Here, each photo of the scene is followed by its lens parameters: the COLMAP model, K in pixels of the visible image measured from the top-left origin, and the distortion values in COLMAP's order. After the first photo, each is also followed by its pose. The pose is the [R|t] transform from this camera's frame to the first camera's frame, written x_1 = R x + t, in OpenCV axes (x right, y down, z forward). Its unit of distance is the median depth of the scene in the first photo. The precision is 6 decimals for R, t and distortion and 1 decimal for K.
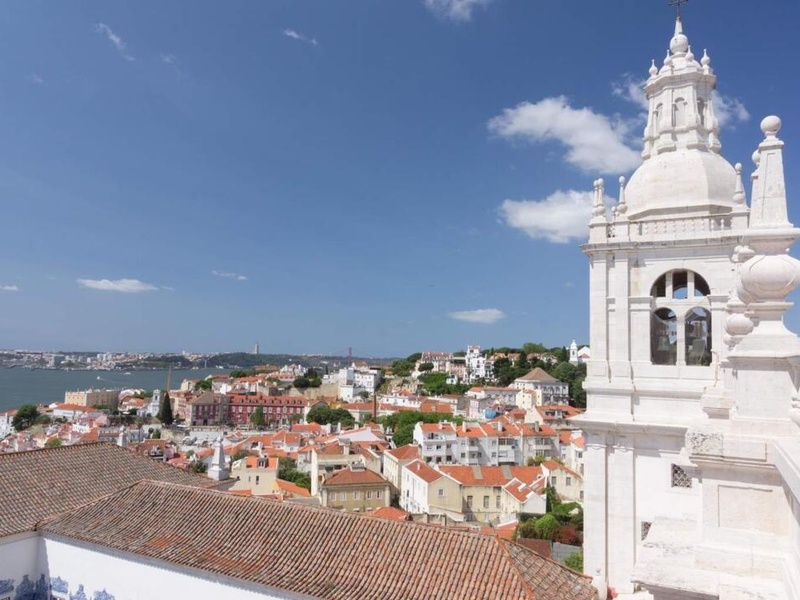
lens RADIAL K [[601.4, 0, 400.0], [0, 601.4, 300.0], [0, 0, 1]] dist [-0.003473, 0.000231]
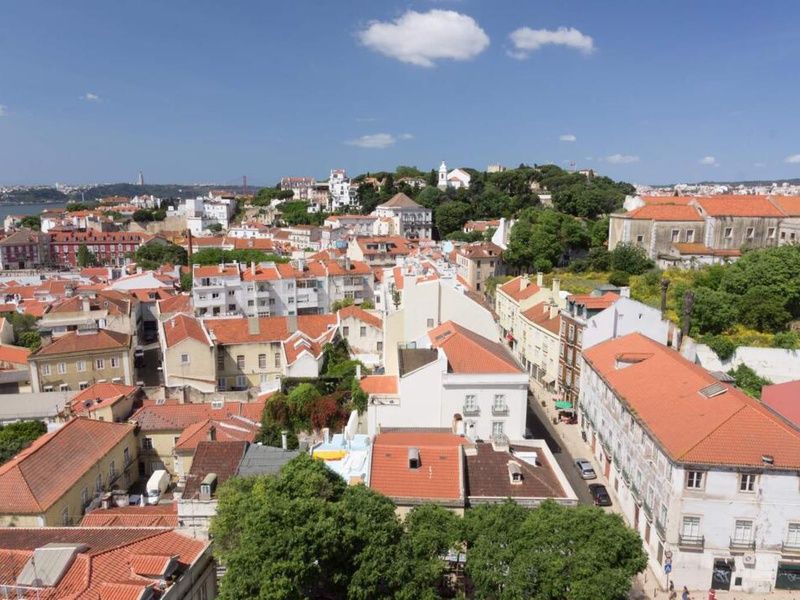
lens RADIAL K [[601.4, 0, 400.0], [0, 601.4, 300.0], [0, 0, 1]] dist [-0.003473, 0.000231]
pose [[0.987585, -0.047606, 0.149697, 0.077214], [0.003644, 0.959656, 0.281152, 0.011192], [-0.157042, -0.277116, 0.947916, 0.083828]]
